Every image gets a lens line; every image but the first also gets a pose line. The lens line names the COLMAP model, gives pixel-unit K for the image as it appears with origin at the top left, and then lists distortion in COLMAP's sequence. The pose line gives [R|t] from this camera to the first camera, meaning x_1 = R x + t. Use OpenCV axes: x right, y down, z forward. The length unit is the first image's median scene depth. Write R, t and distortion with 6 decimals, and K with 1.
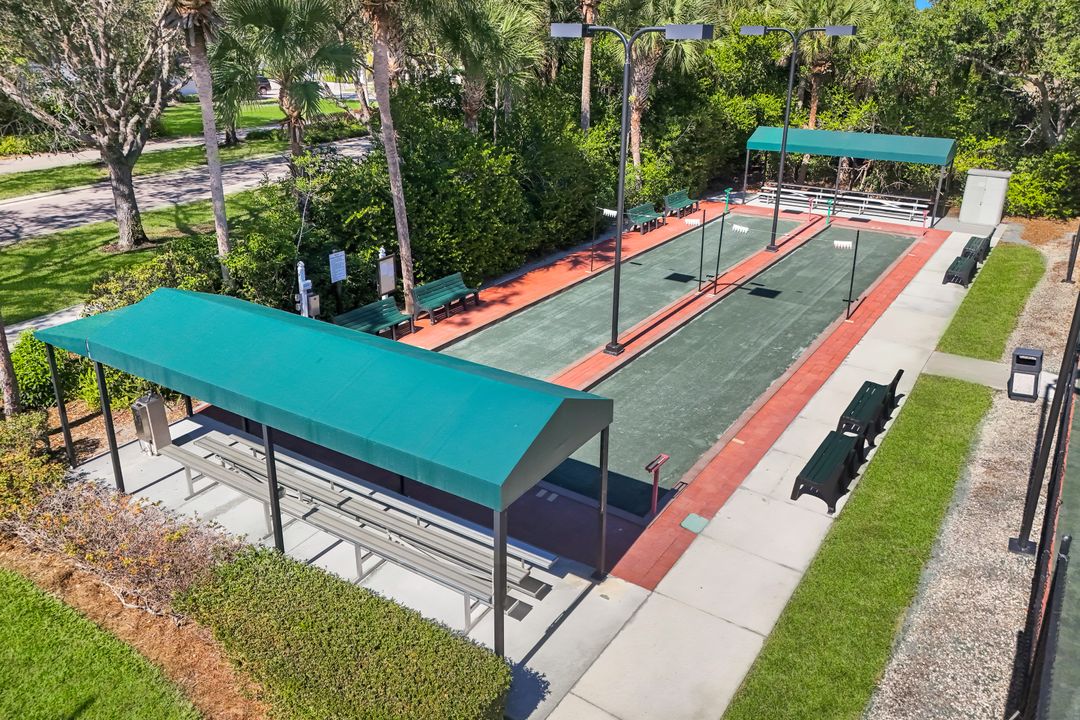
lens RADIAL K [[802.8, 0, 541.4], [0, 802.8, 312.1], [0, 0, 1]] dist [0.043255, -0.004837]
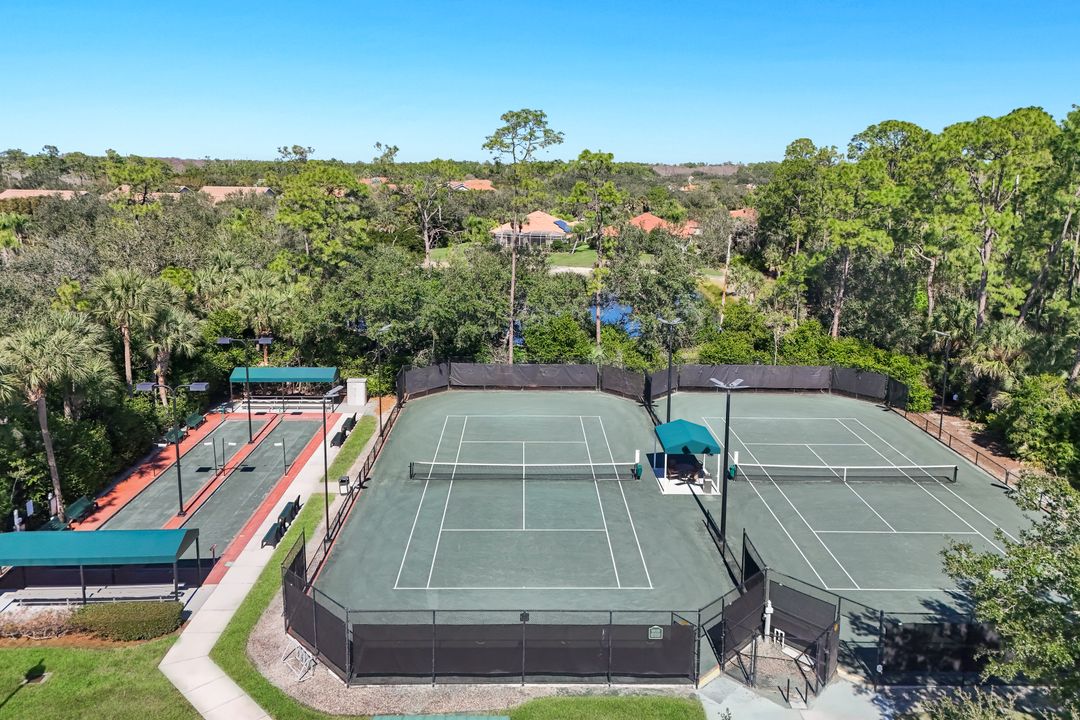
lens RADIAL K [[802.8, 0, 541.4], [0, 802.8, 312.1], [0, 0, 1]] dist [0.043255, -0.004837]
pose [[0.816648, -0.102357, 0.567986, -0.278085], [0.187496, 0.977818, -0.093367, -0.092112], [-0.545830, 0.182743, 0.817725, -1.323057]]
